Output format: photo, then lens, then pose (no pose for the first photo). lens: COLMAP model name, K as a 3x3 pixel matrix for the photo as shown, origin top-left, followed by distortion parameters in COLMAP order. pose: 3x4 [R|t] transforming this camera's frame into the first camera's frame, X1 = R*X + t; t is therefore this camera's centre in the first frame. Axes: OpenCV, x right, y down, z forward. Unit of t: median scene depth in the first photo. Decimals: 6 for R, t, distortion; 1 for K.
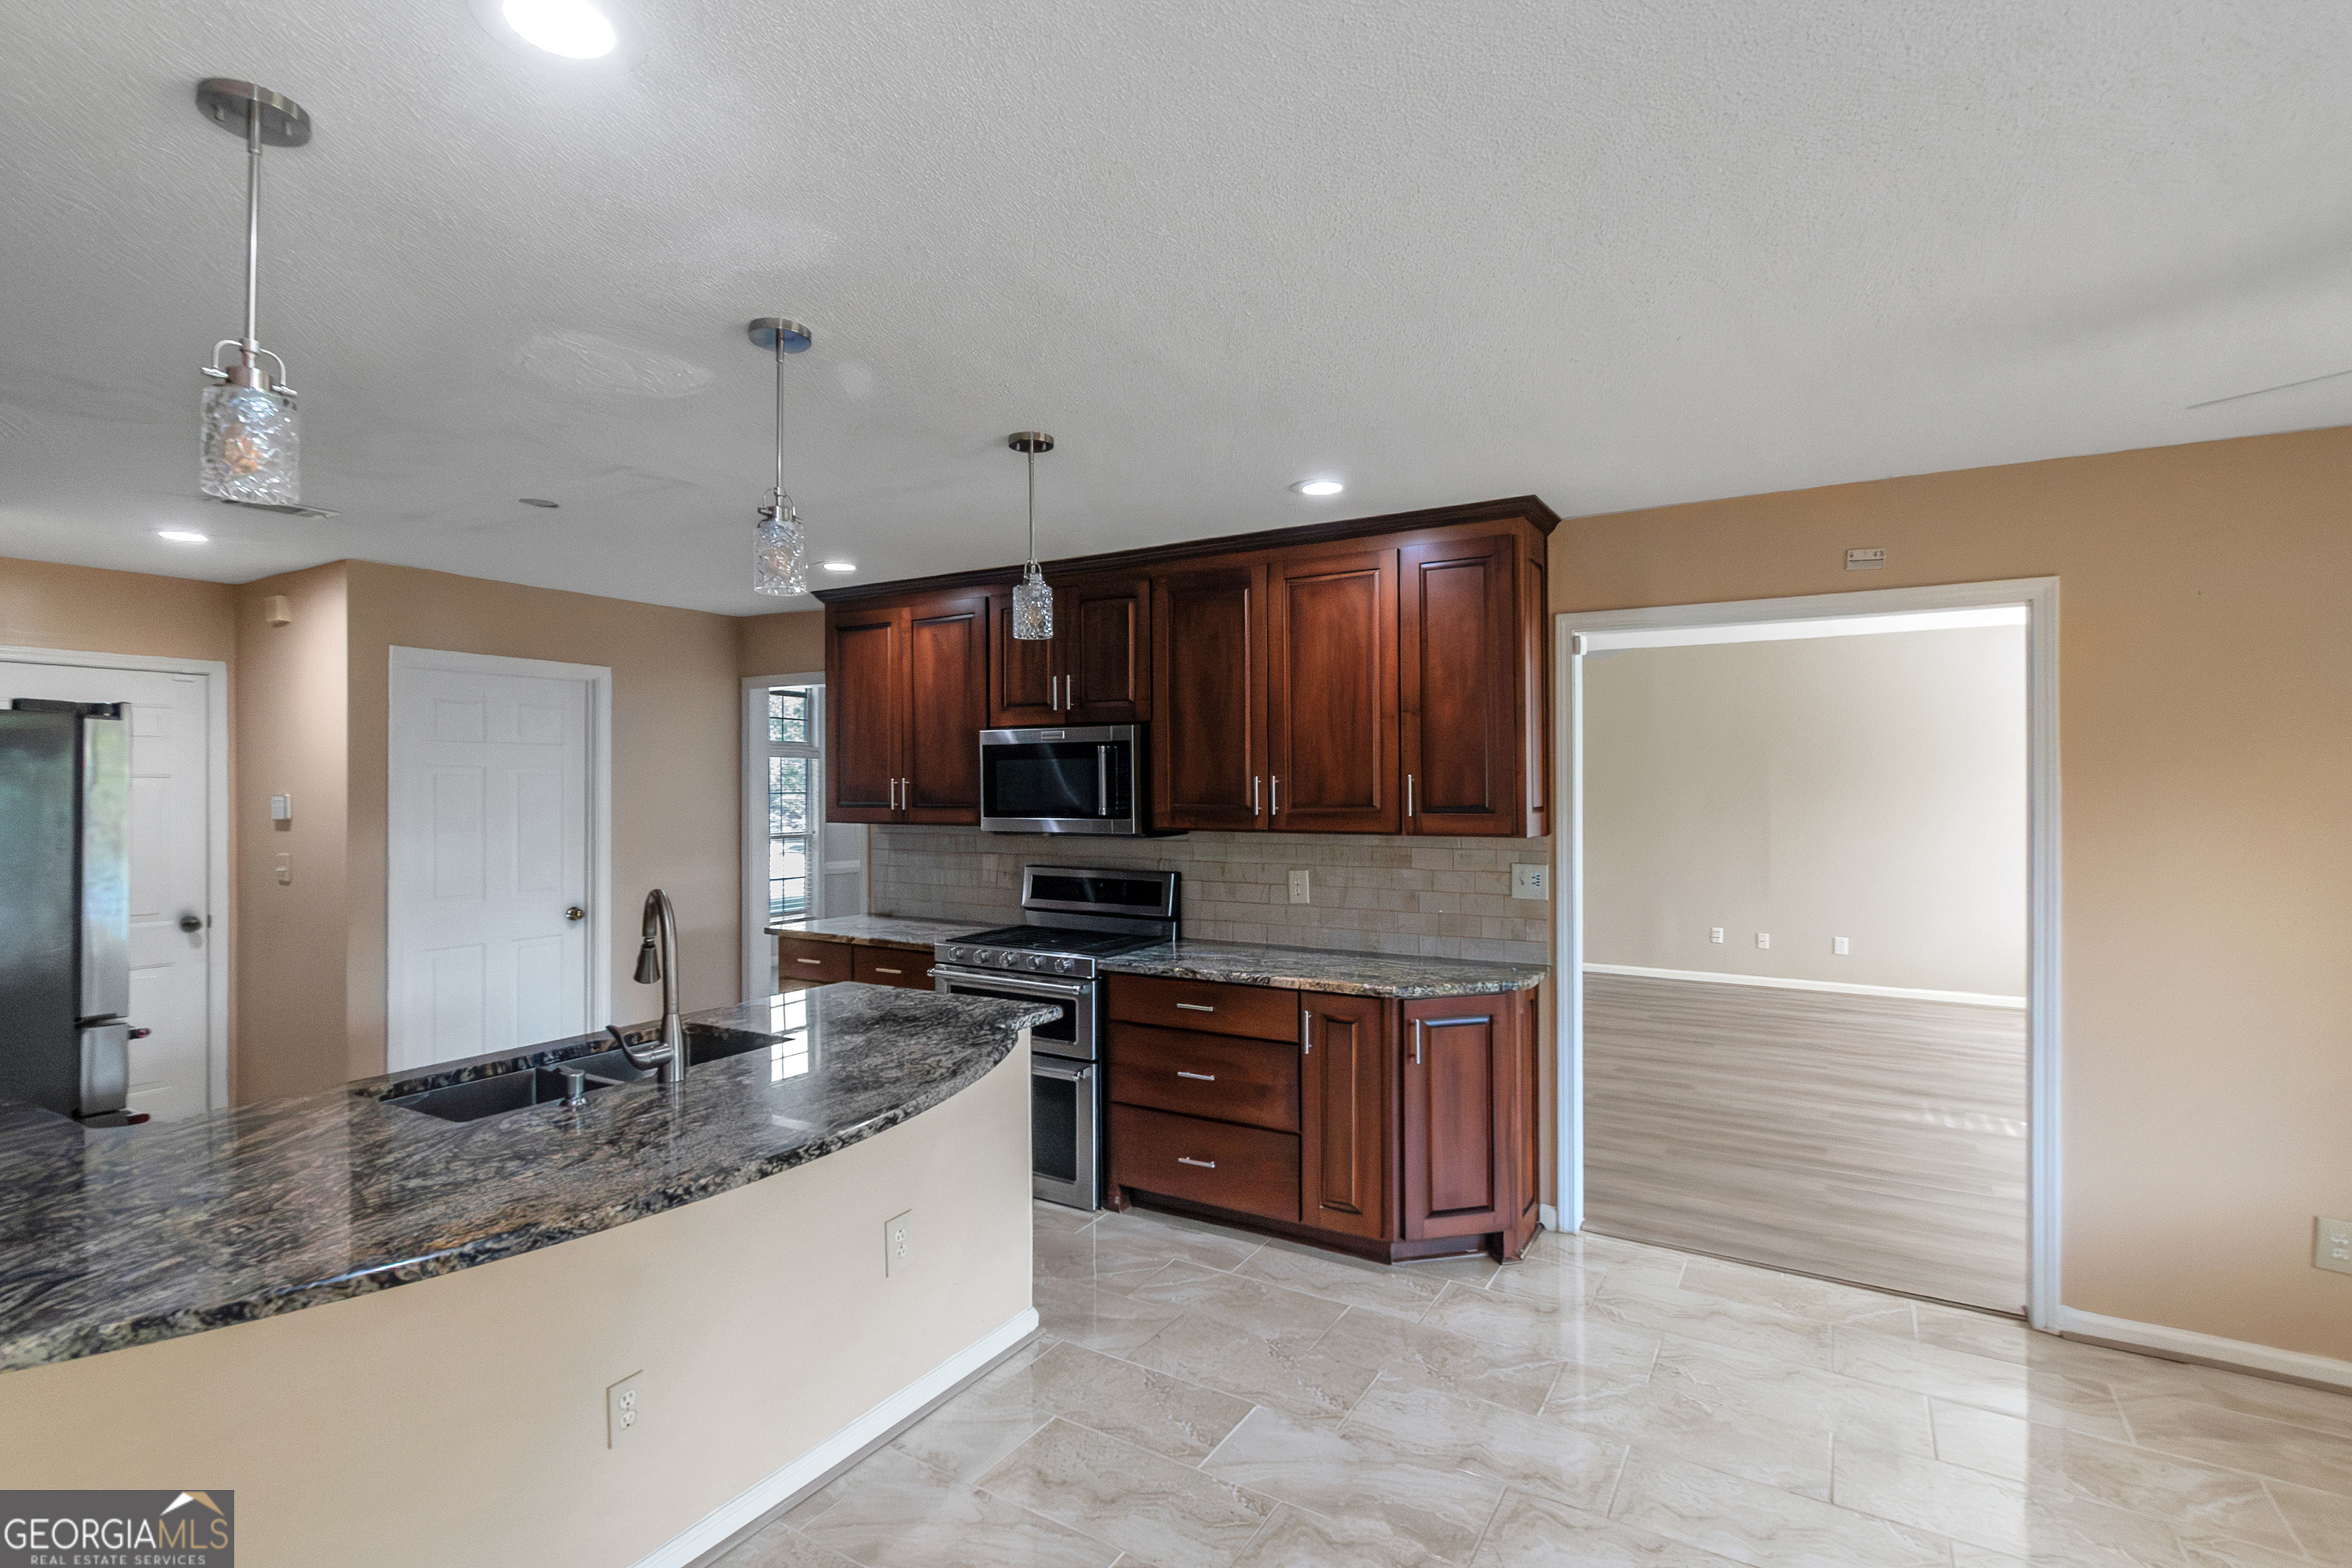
lens RADIAL K [[1082.1, 0, 1176.0], [0, 1082.1, 784.0], [0, 0, 1]] dist [0.002528, -0.000305]
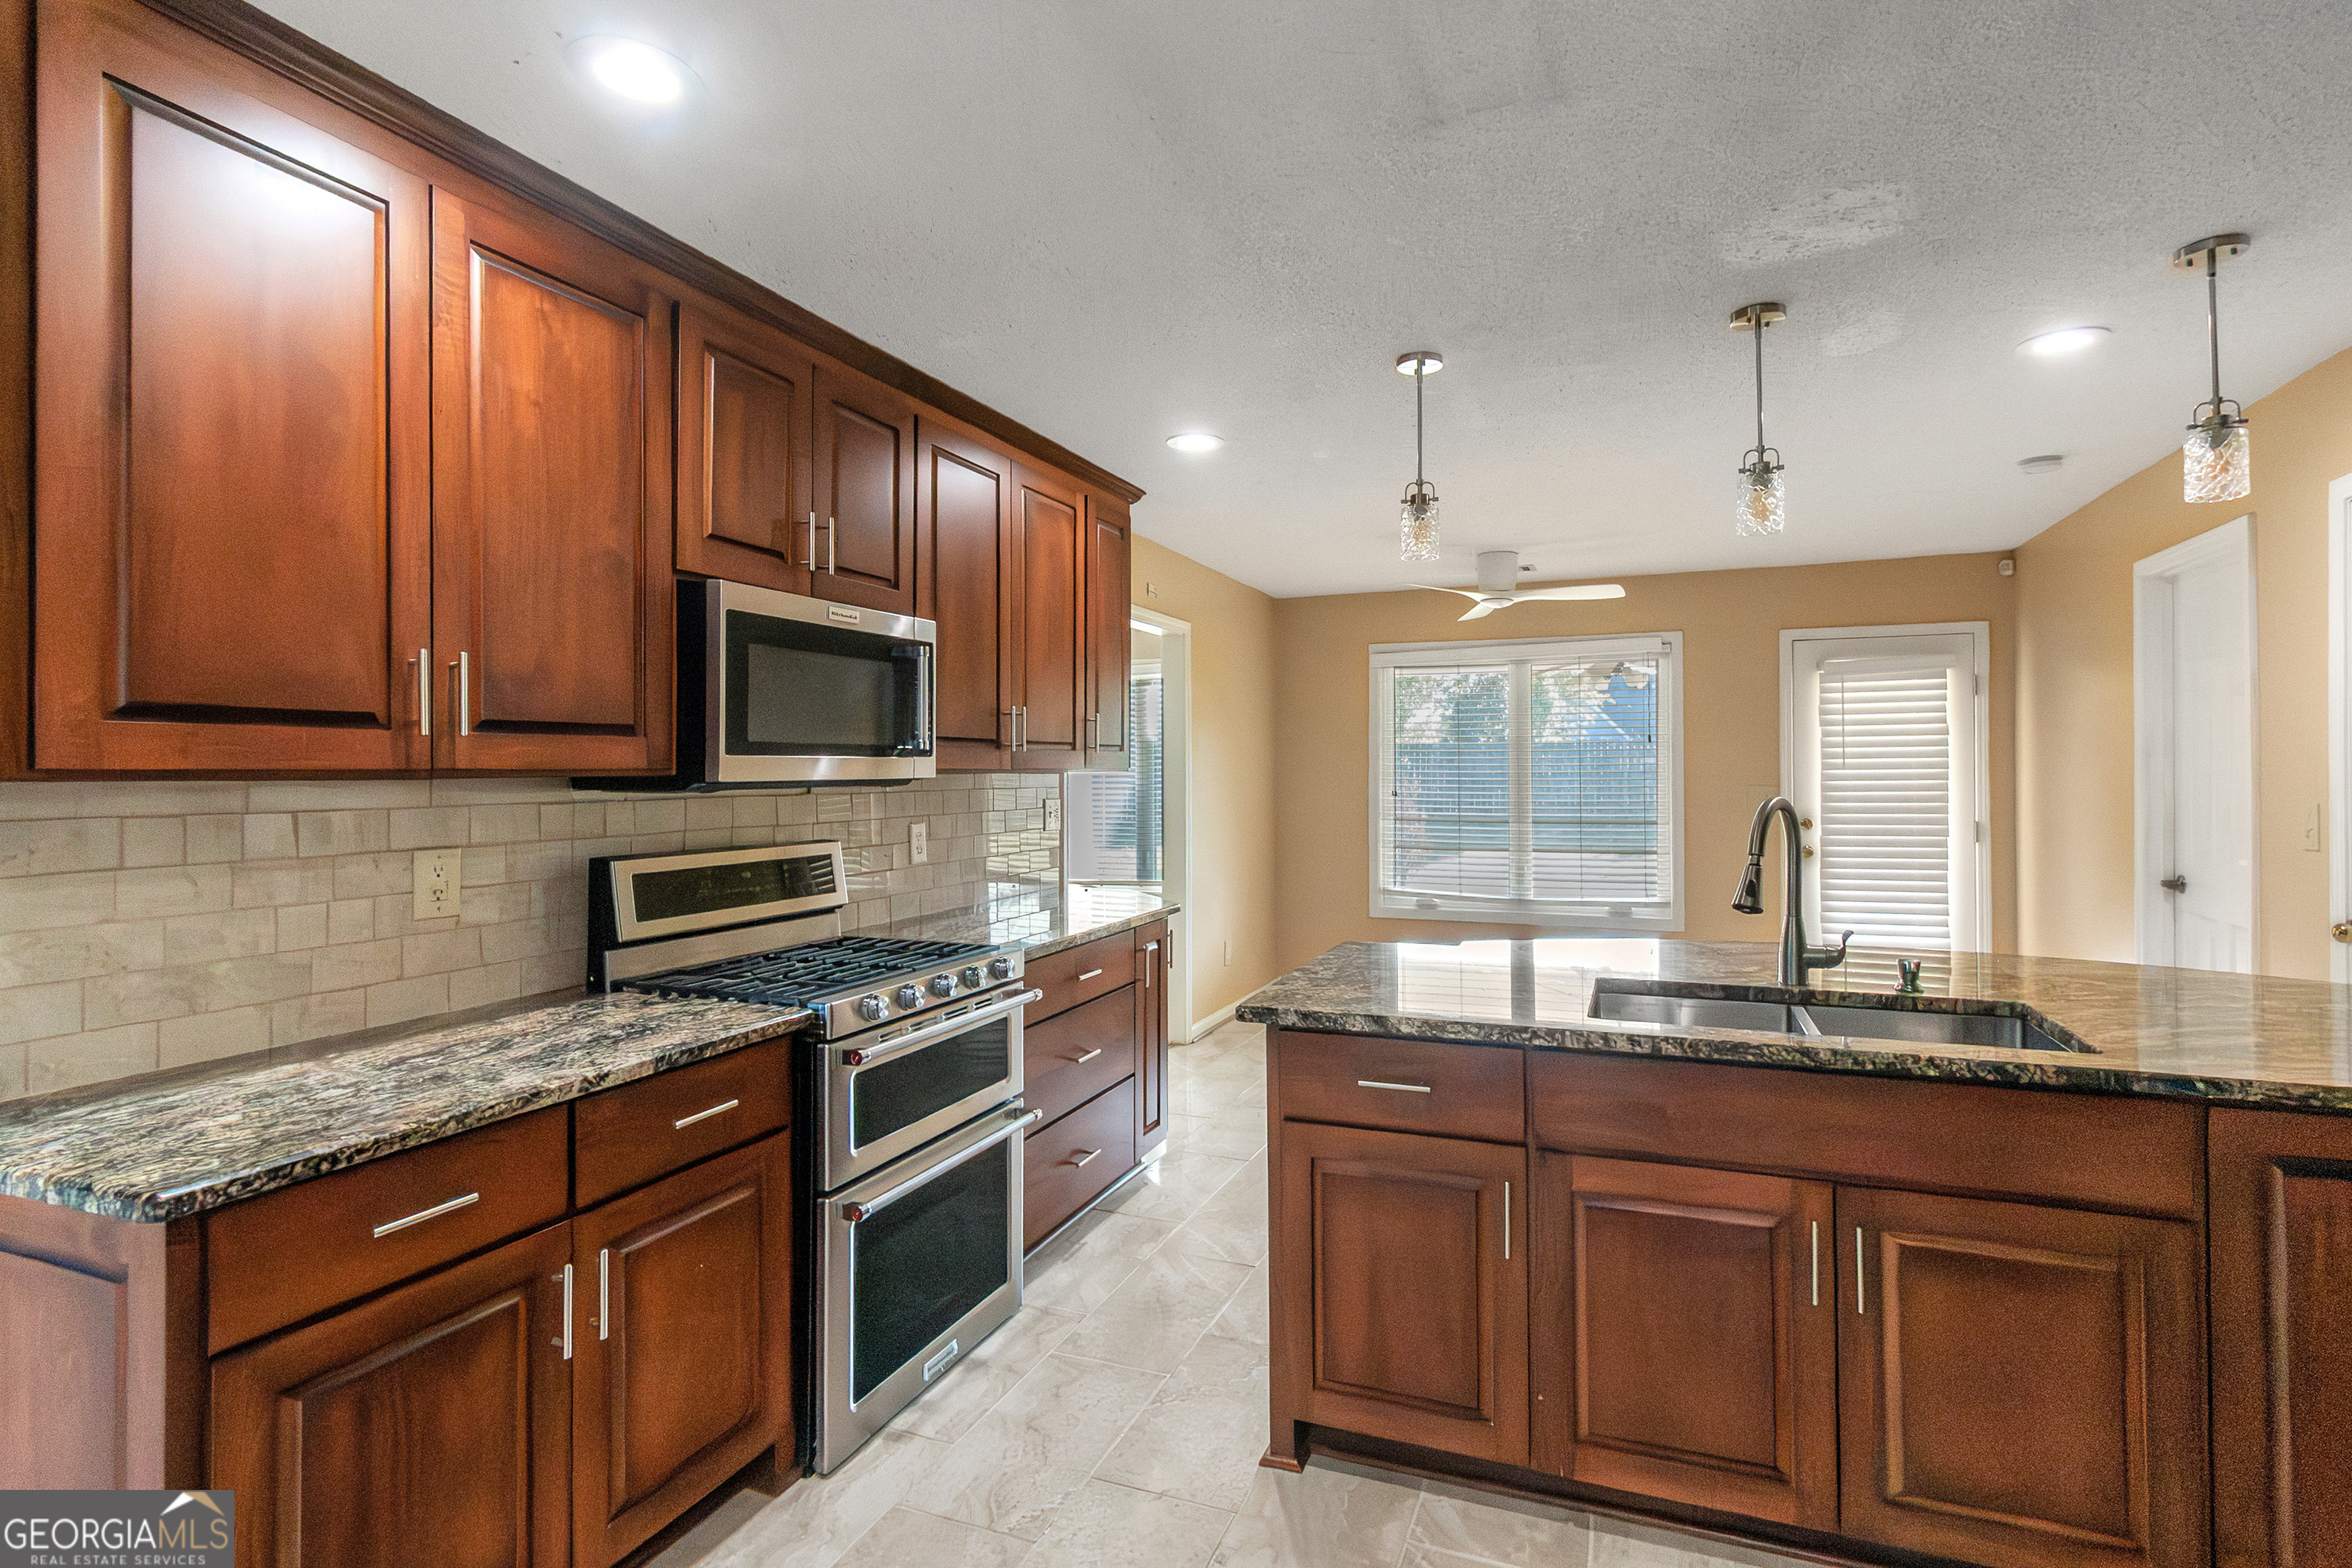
lens RADIAL K [[1144.6, 0, 1196.9], [0, 1144.6, 758.7], [0, 0, 1]] dist [0.003421, 0.000795]
pose [[-0.165807, 0.013508, 0.986066, -1.285387], [0.004633, 0.999906, -0.012919, 0.071099], [-0.986147, 0.002427, -0.165854, 1.546004]]
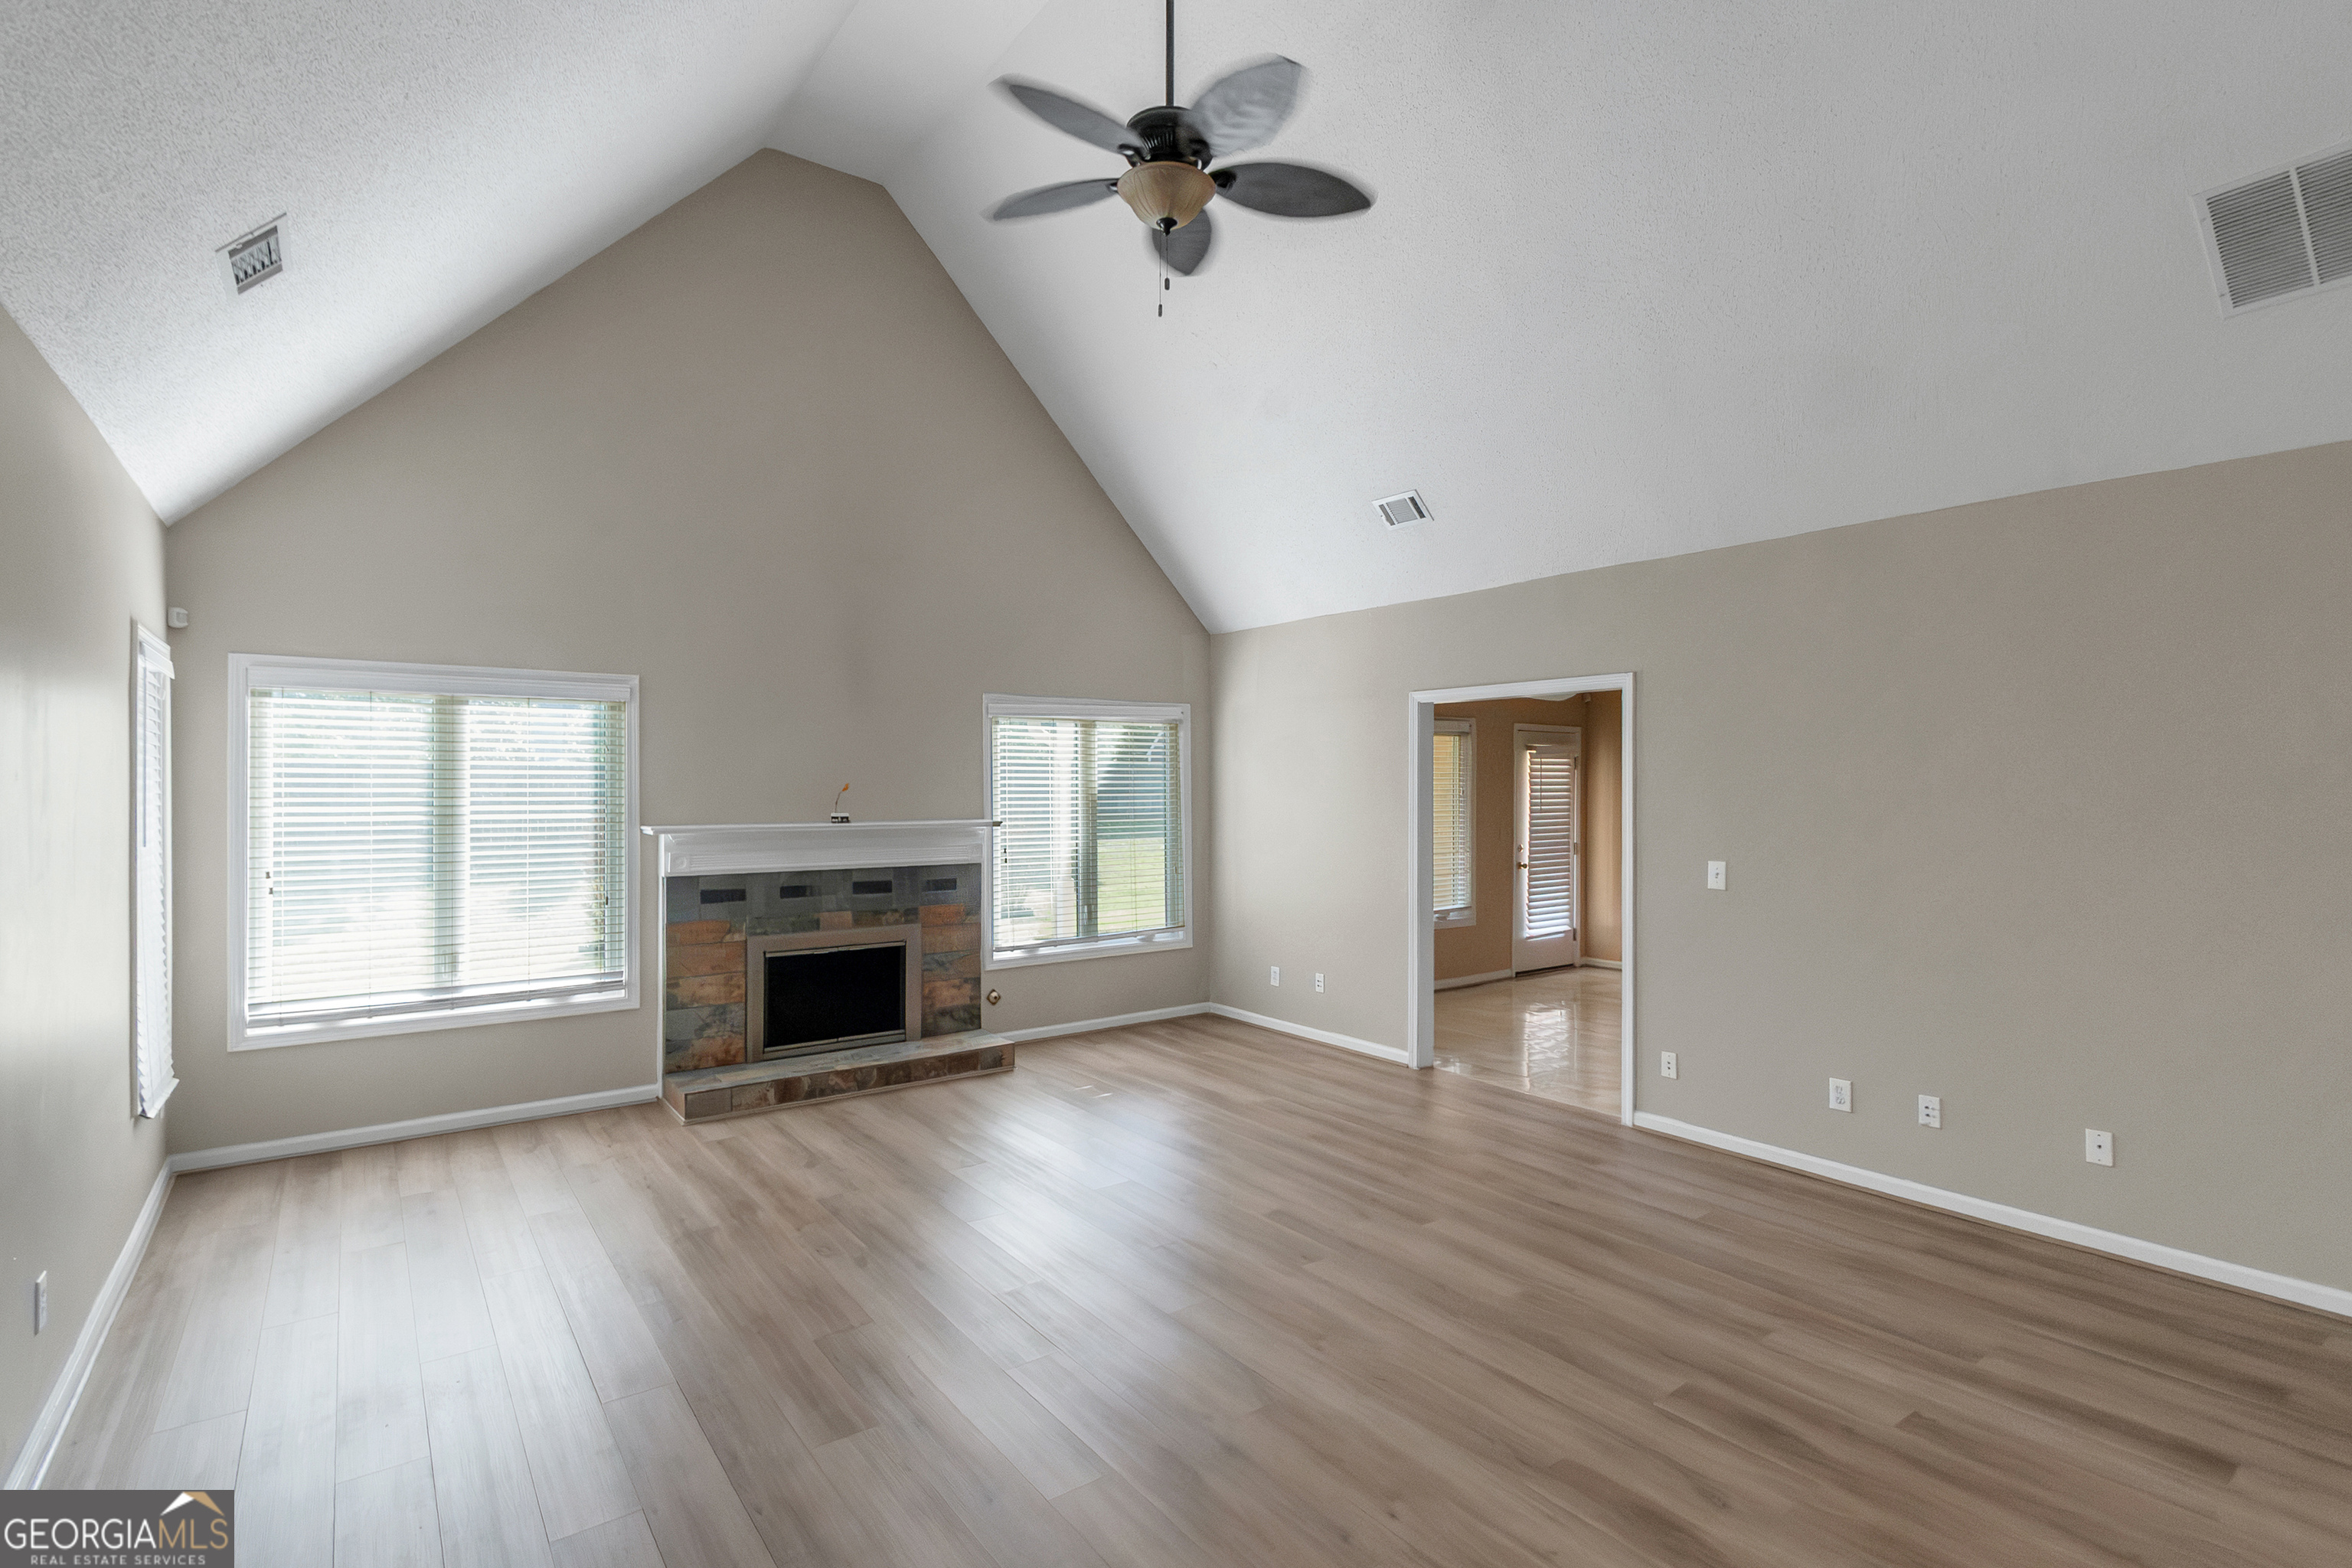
lens RADIAL K [[1100.2, 0, 1162.6], [0, 1100.2, 782.0], [0, 0, 1]] dist [0.002396, -0.000320]
pose [[-0.924219, 0.000275, 0.381862, 0.577744], [-0.000838, 0.999996, -0.002747, -0.022196], [-0.381862, -0.002859, -0.924215, 3.672475]]
